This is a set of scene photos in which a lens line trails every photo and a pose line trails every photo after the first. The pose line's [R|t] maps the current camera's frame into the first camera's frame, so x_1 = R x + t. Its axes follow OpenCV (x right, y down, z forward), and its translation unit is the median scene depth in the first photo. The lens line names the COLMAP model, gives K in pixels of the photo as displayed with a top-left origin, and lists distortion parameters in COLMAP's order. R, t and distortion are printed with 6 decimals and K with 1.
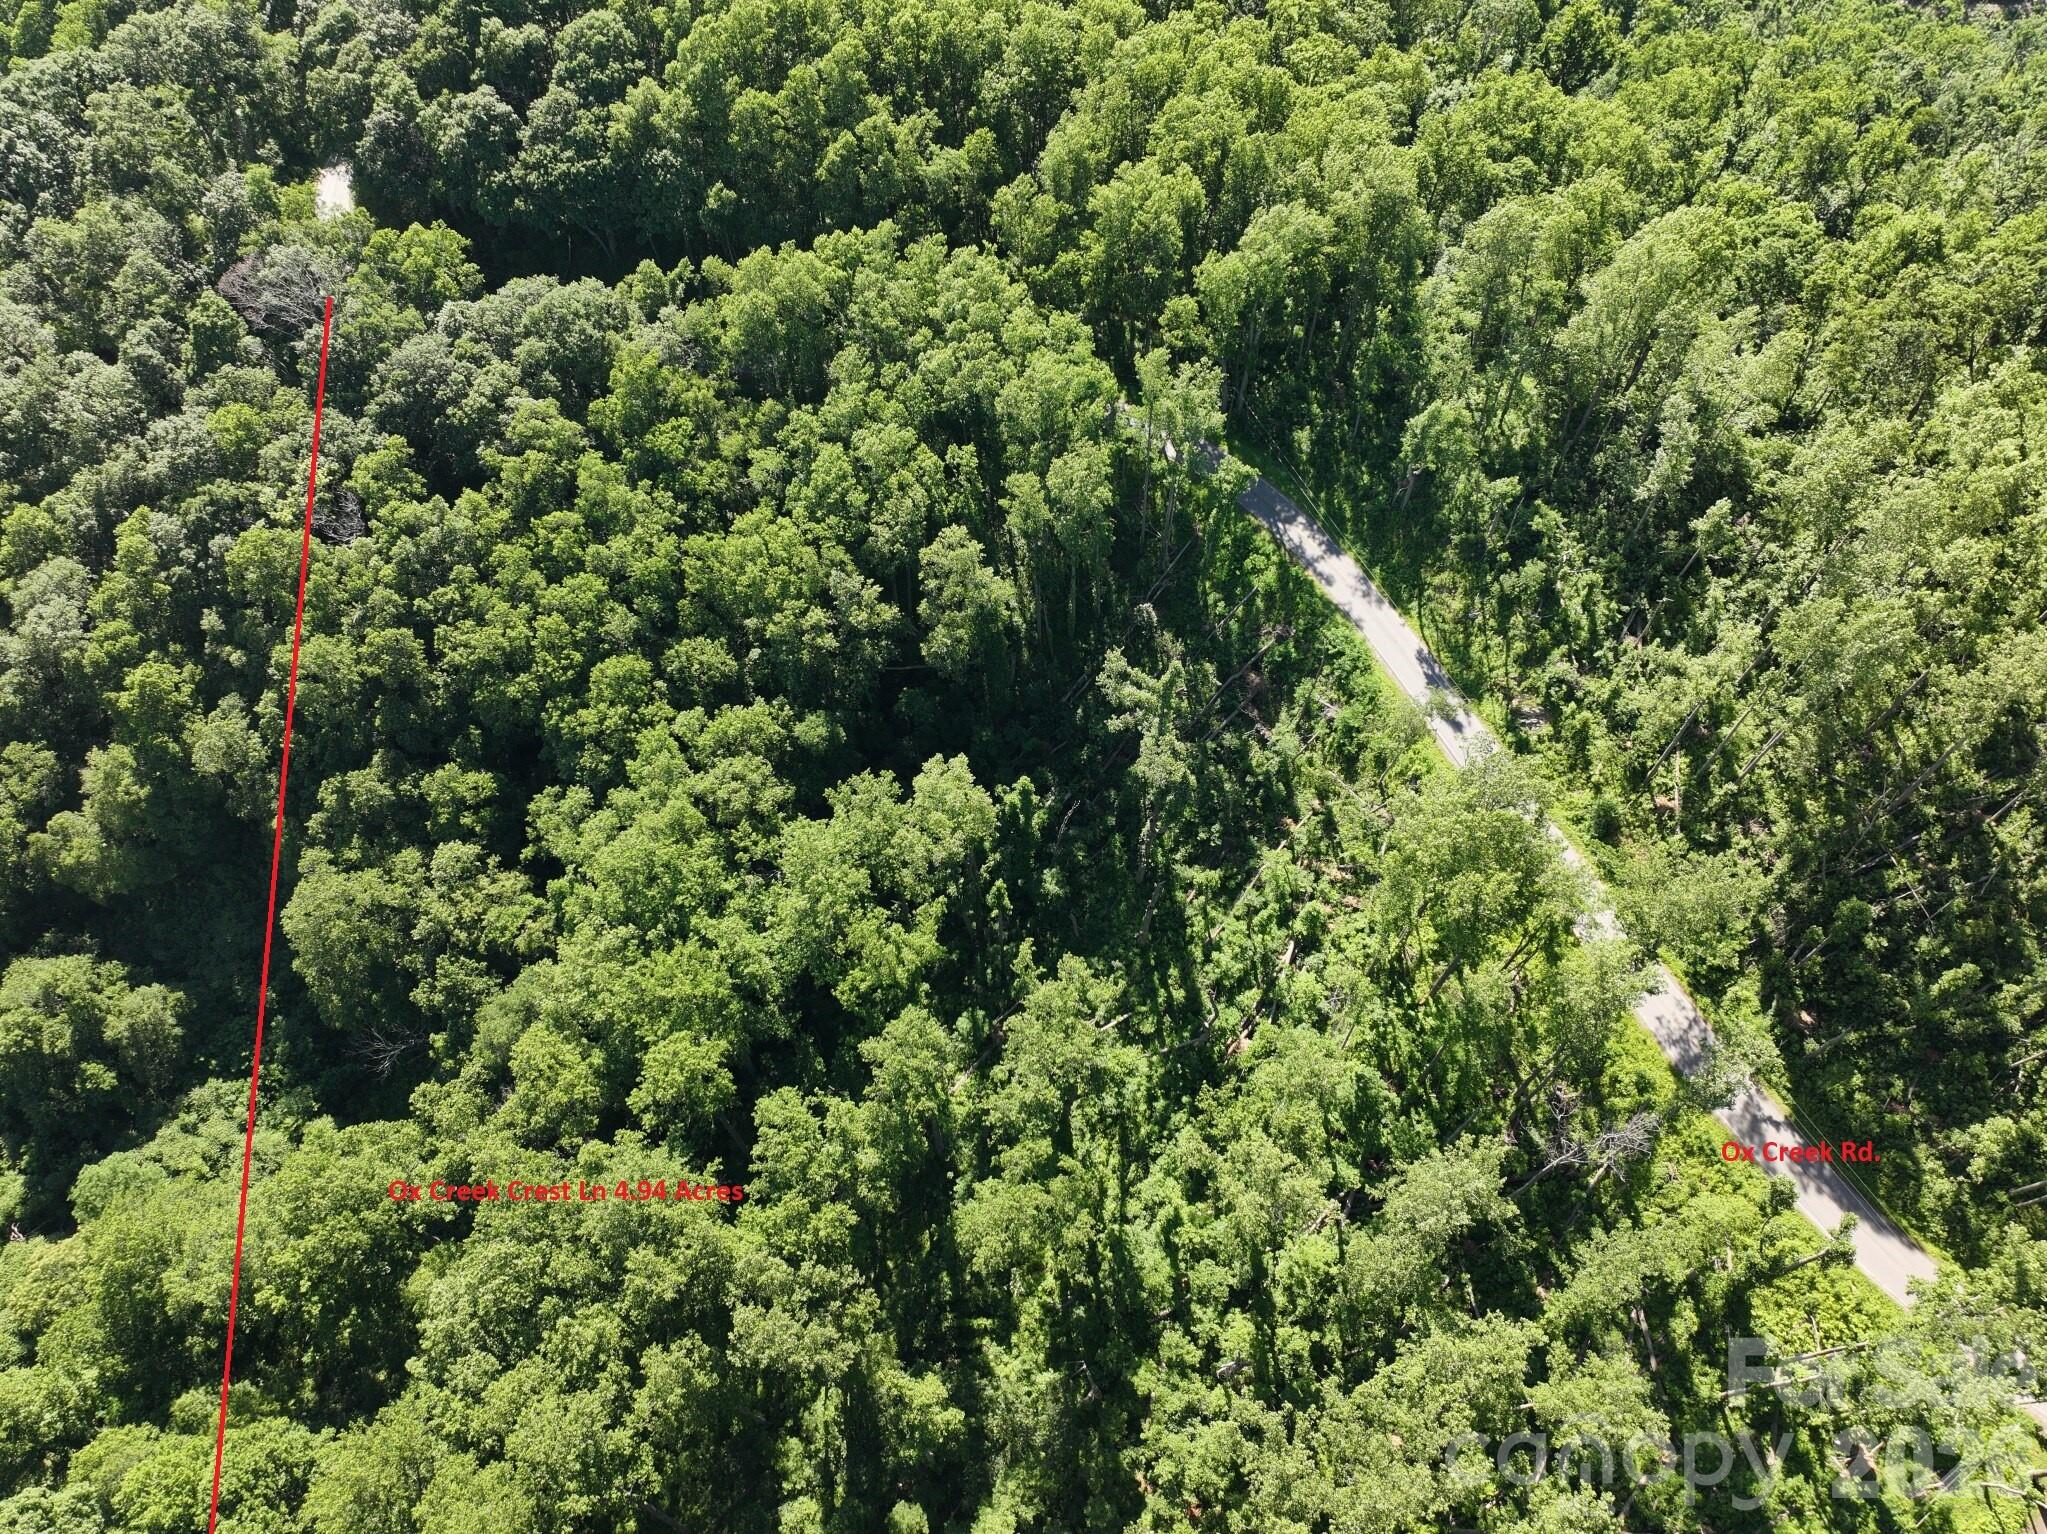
lens RADIAL K [[1433.3, 0, 1029.9], [0, 1433.3, 761.7], [0, 0, 1]] dist [-0.003775, 0.015829]
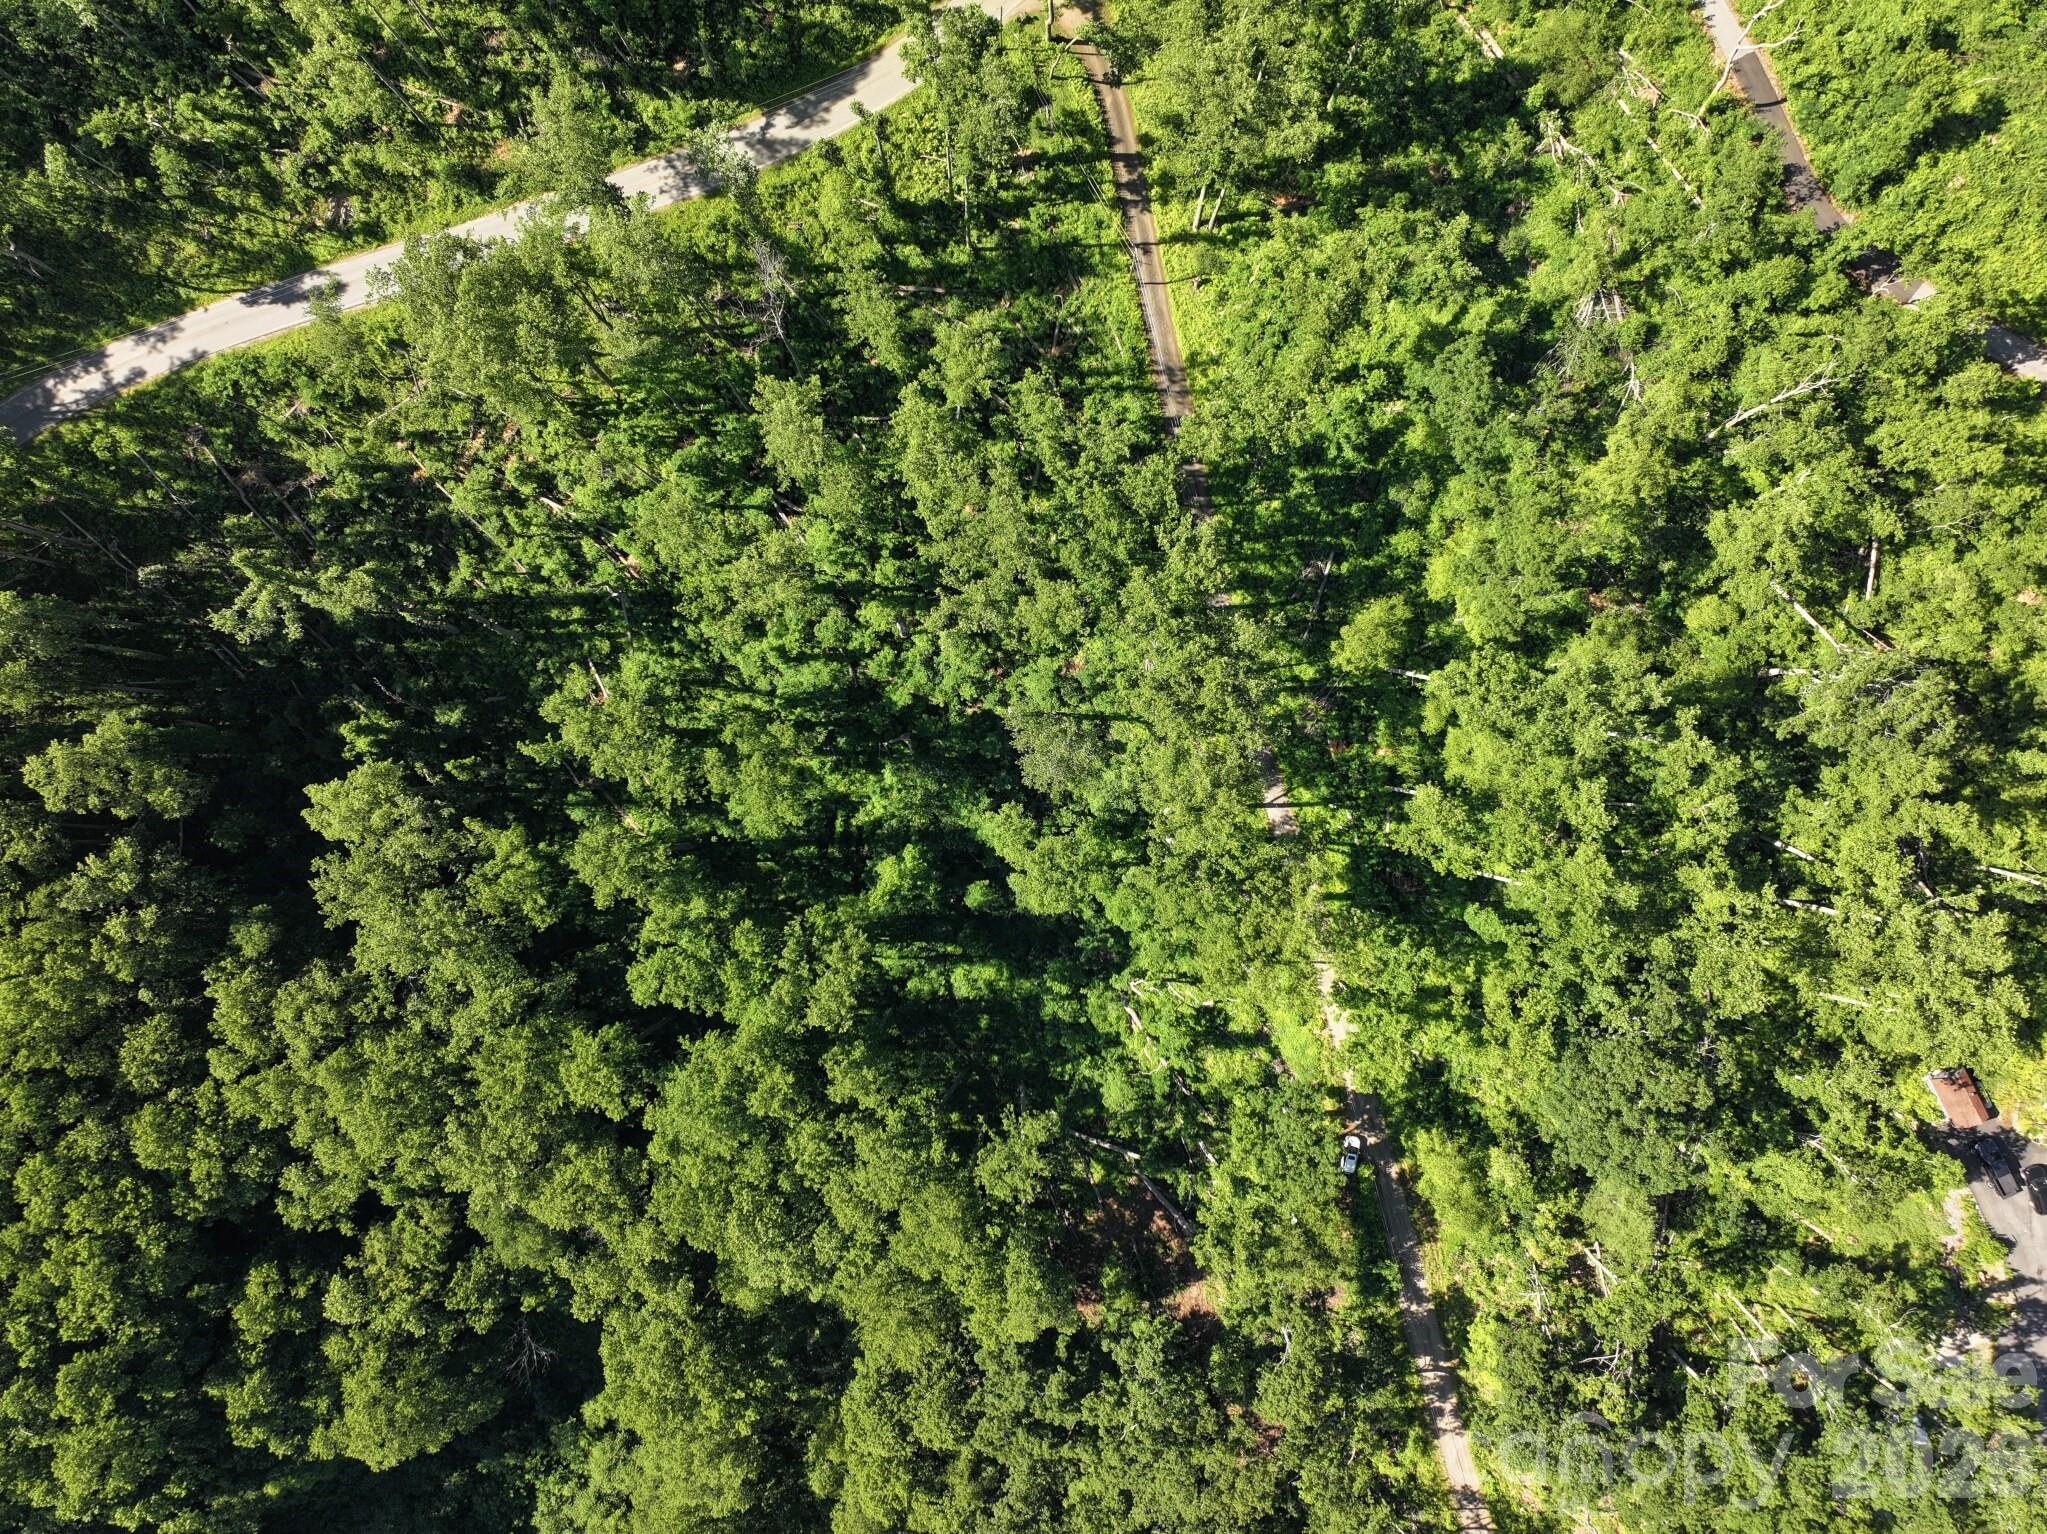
lens RADIAL K [[1433.3, 0, 1032.9], [0, 1433.3, 767.4], [0, 0, 1]] dist [-0.003775, 0.015829]
pose [[0.118495, -0.992506, 0.029861, -0.003334], [0.860161, 0.117626, 0.496274, -0.066966], [-0.496067, -0.033121, 0.867652, -0.112811]]
